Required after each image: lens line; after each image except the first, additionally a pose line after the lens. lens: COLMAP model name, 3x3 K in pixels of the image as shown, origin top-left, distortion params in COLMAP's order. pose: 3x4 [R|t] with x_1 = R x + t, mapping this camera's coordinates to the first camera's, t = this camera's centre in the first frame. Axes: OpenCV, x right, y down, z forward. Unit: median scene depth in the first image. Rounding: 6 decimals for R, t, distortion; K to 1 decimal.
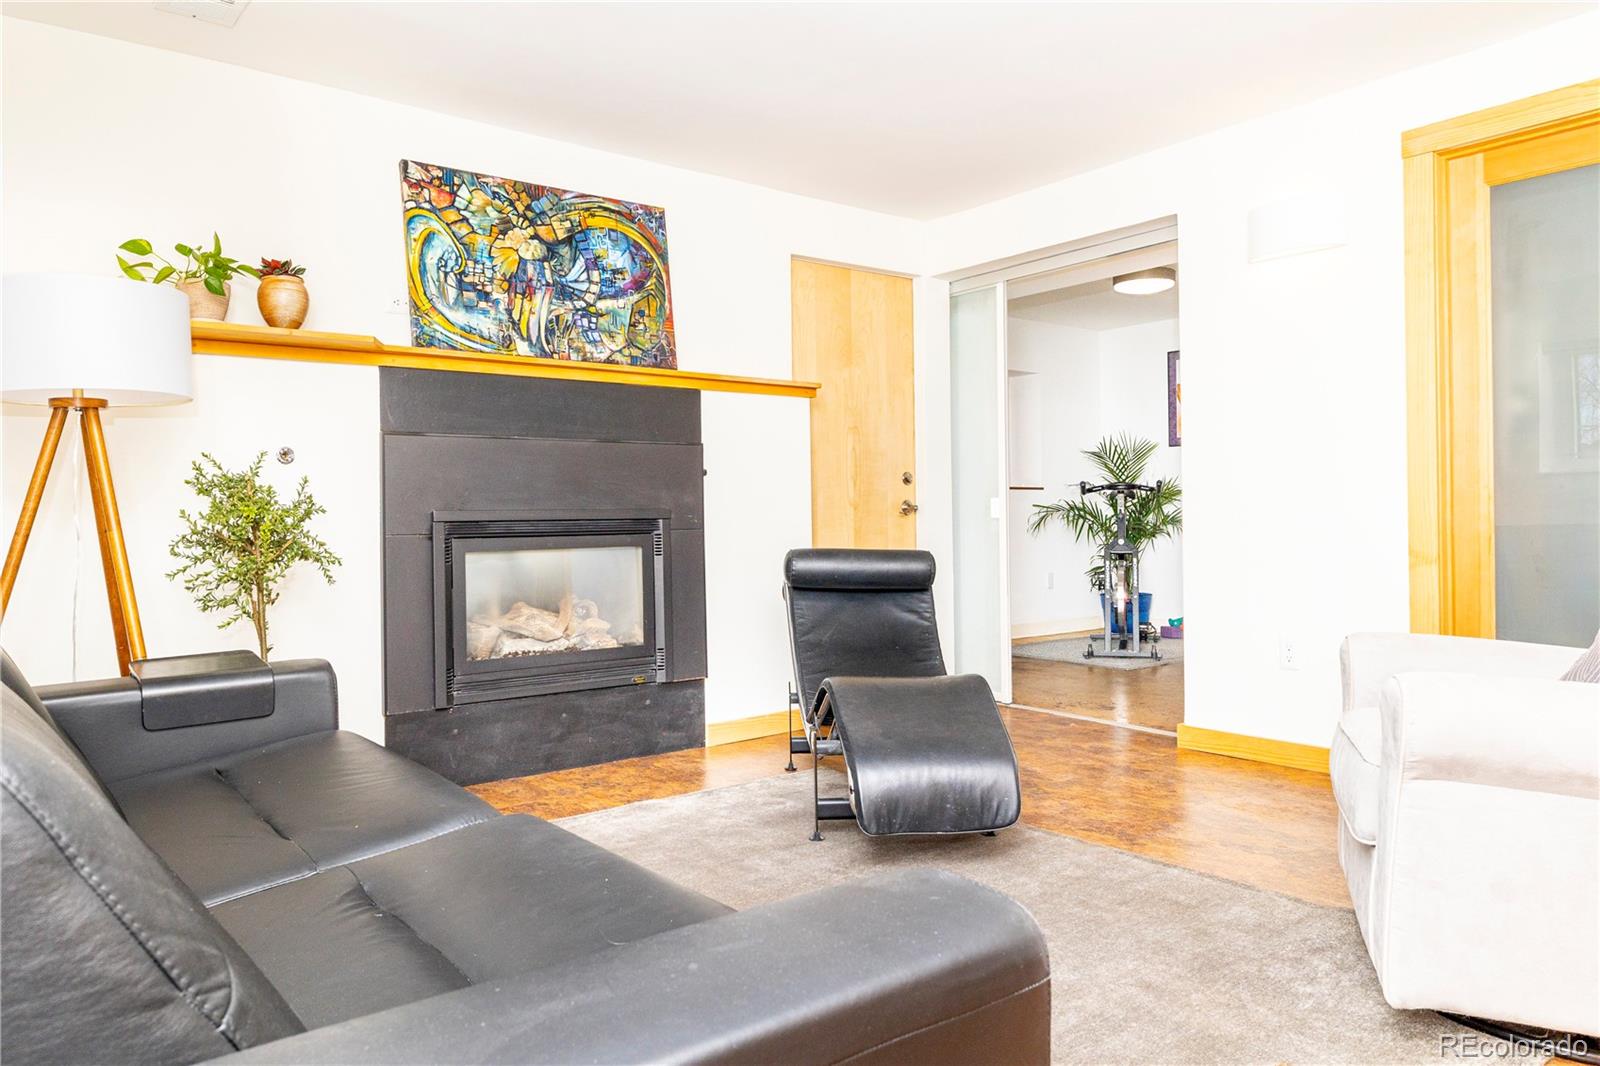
lens RADIAL K [[1077.6, 0, 800.0], [0, 1077.6, 533.0], [0, 0, 1]] dist [-0.000030, -0.000855]
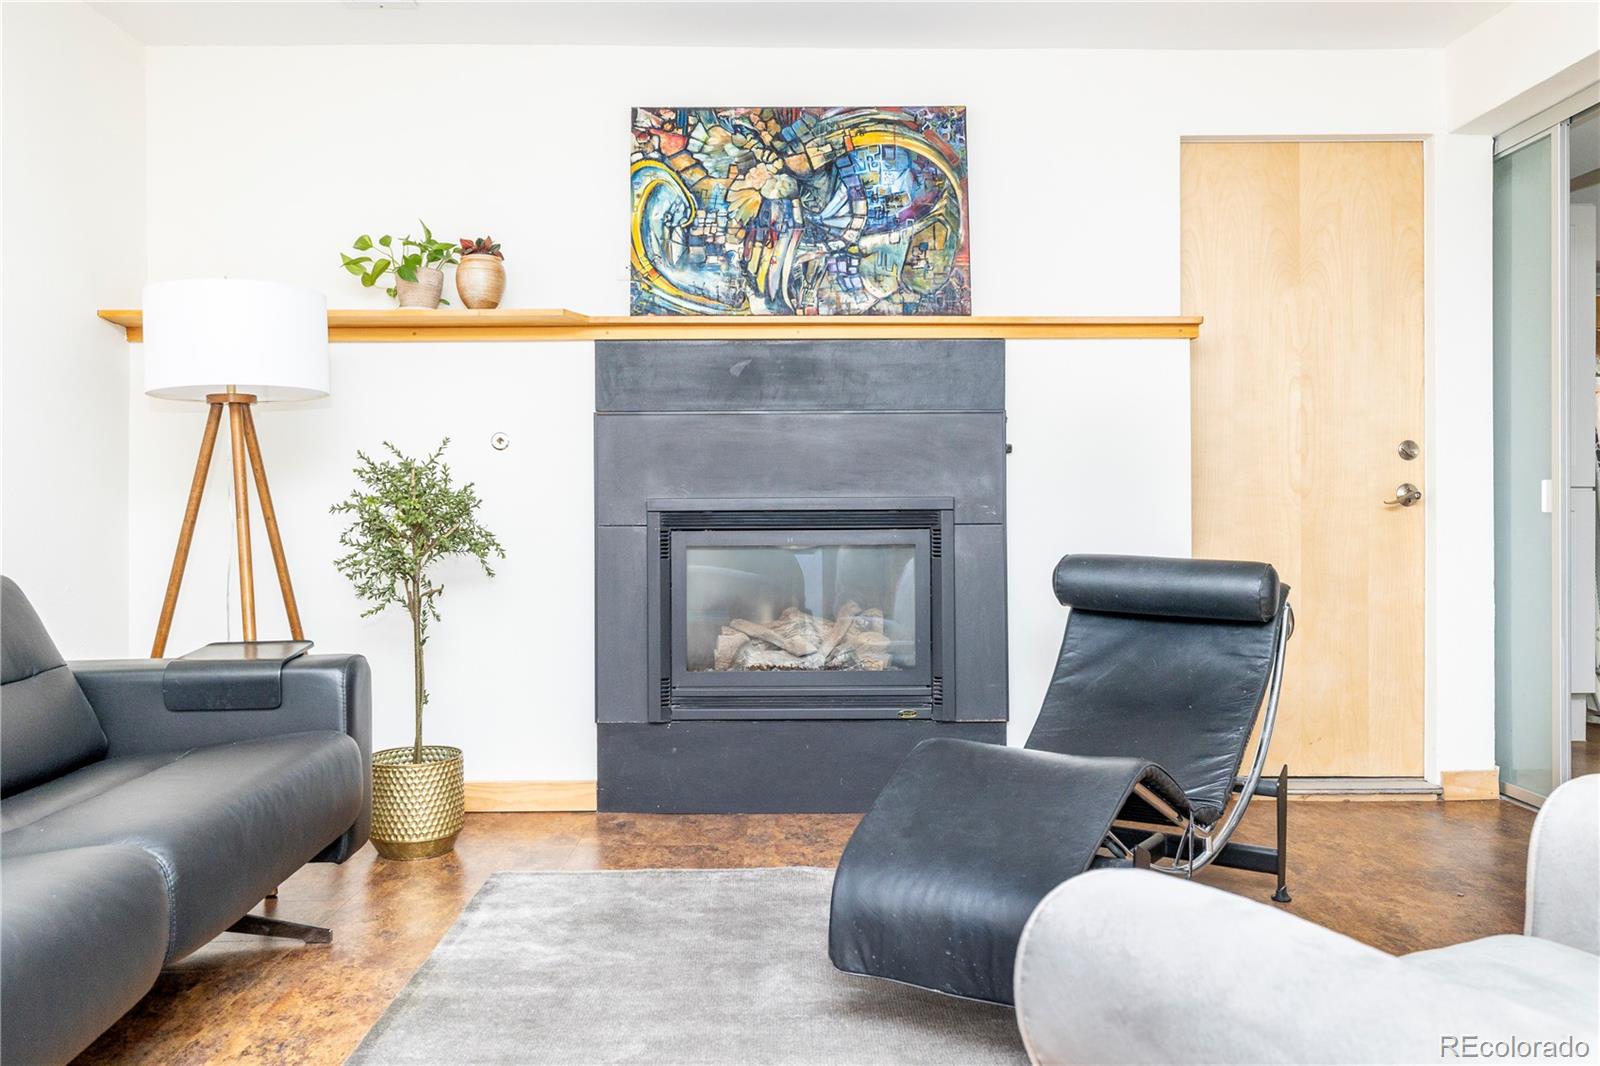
lens RADIAL K [[1260.9, 0, 800.0], [0, 1260.9, 533.0], [0, 0, 1]] dist [-0.002938, 0.000294]
pose [[0.797900, 0.020784, -0.602431, 0.357937], [-0.013656, 0.999772, 0.016405, -0.010549], [0.602635, -0.004862, 0.798002, 0.227533]]
